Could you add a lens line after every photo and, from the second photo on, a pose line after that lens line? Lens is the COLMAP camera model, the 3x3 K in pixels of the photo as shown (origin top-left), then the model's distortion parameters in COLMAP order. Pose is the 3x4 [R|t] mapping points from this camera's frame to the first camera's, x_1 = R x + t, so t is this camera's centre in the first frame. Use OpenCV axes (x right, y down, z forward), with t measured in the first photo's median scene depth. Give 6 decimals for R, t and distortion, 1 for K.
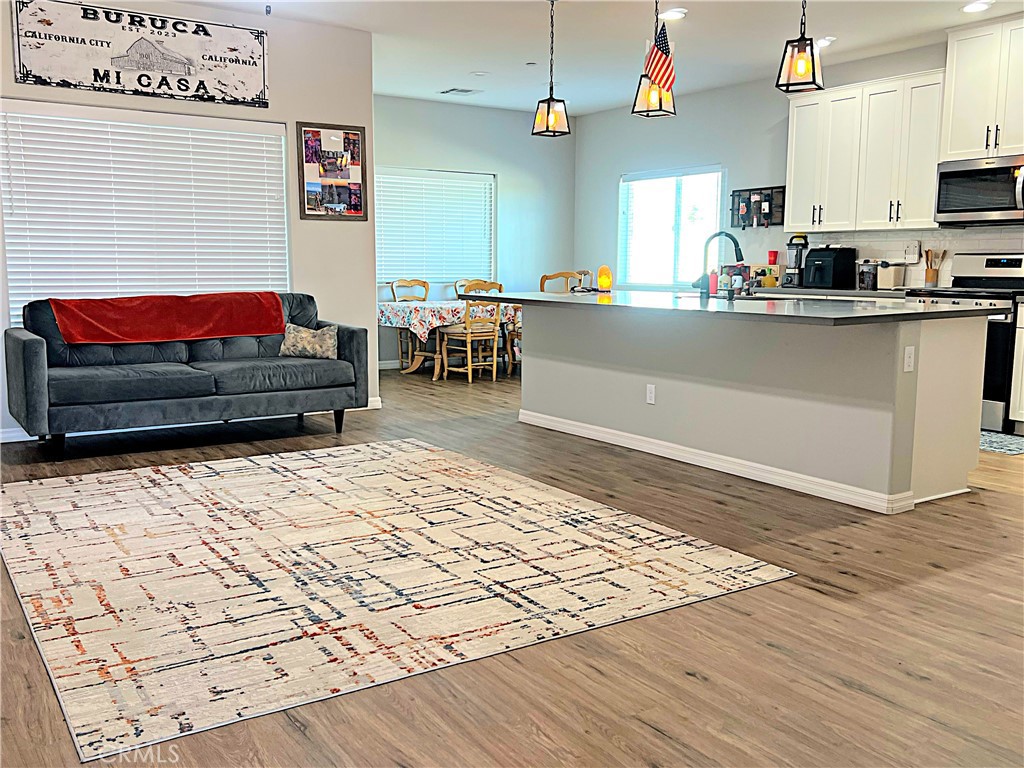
lens RADIAL K [[926.3, 0, 488.4], [0, 926.3, 385.9], [0, 0, 1]] dist [-0.006945, -0.001287]
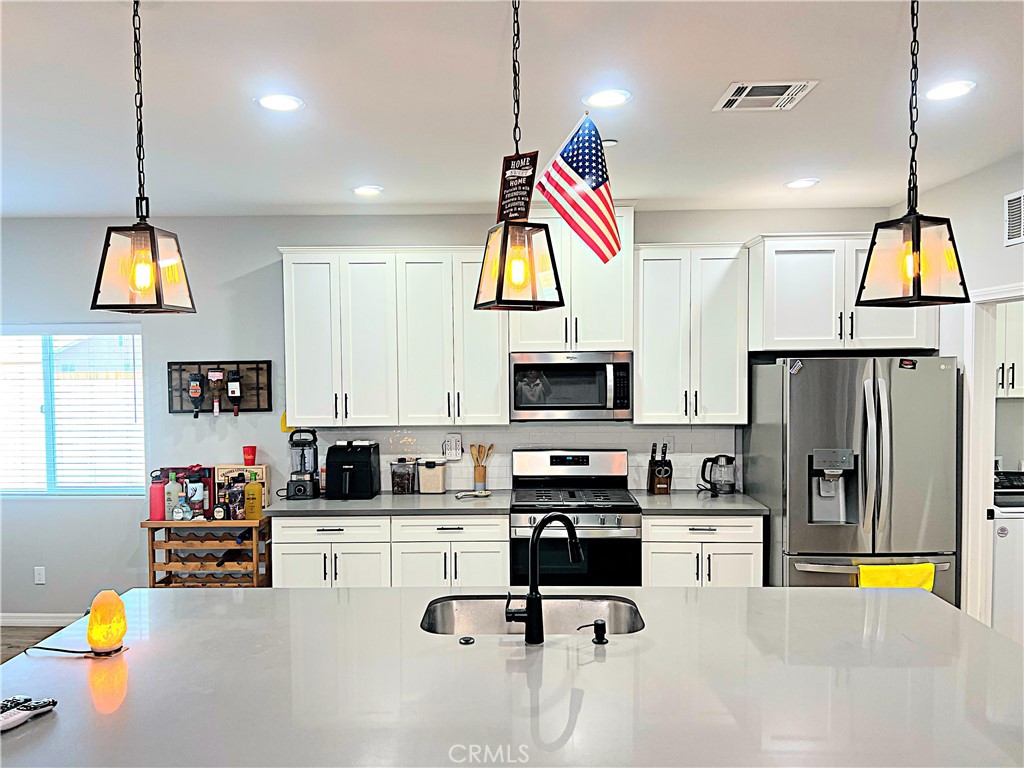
lens RADIAL K [[764.6, 0, 506.6], [0, 764.6, 386.8], [0, 0, 1]] dist [0.076843, -0.096966]
pose [[0.555902, -0.041702, 0.830201, -0.102624], [0.123669, 0.991775, -0.032991, -0.169220], [-0.821997, 0.121010, 0.556487, 0.550460]]
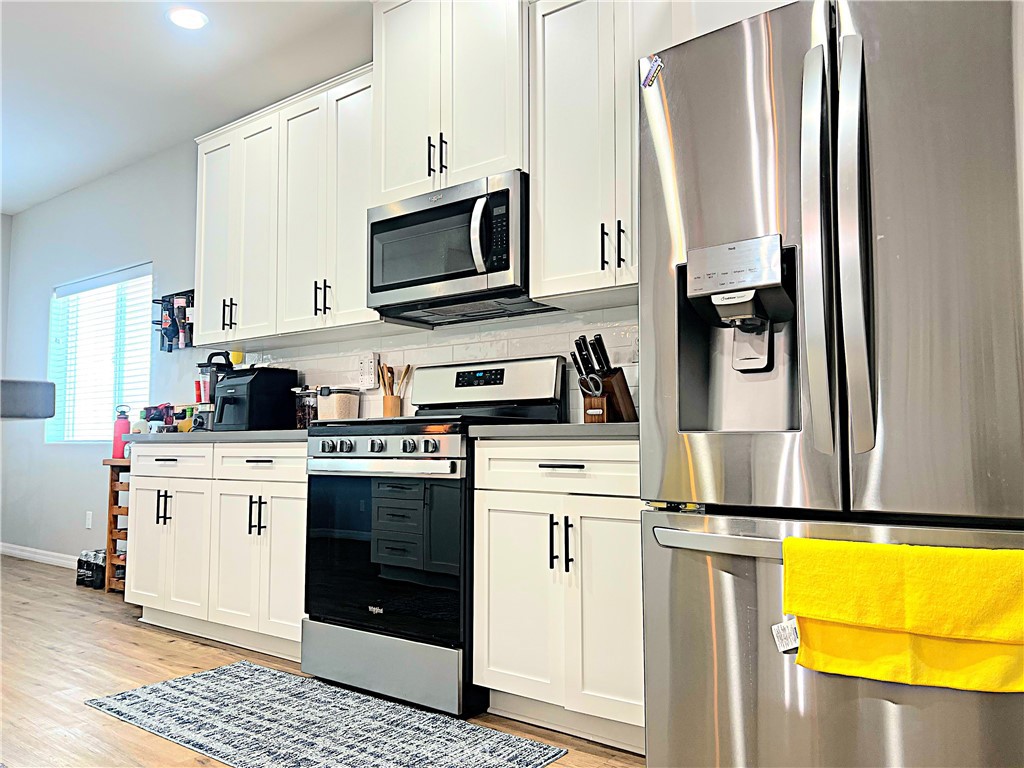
lens RADIAL K [[764.6, 0, 506.6], [0, 764.6, 386.8], [0, 0, 1]] dist [0.076843, -0.096966]
pose [[0.934956, 0.017451, 0.354333, 0.361369], [0.055296, 0.979414, -0.194140, -0.029793], [-0.350427, 0.201105, 0.914745, 0.497980]]
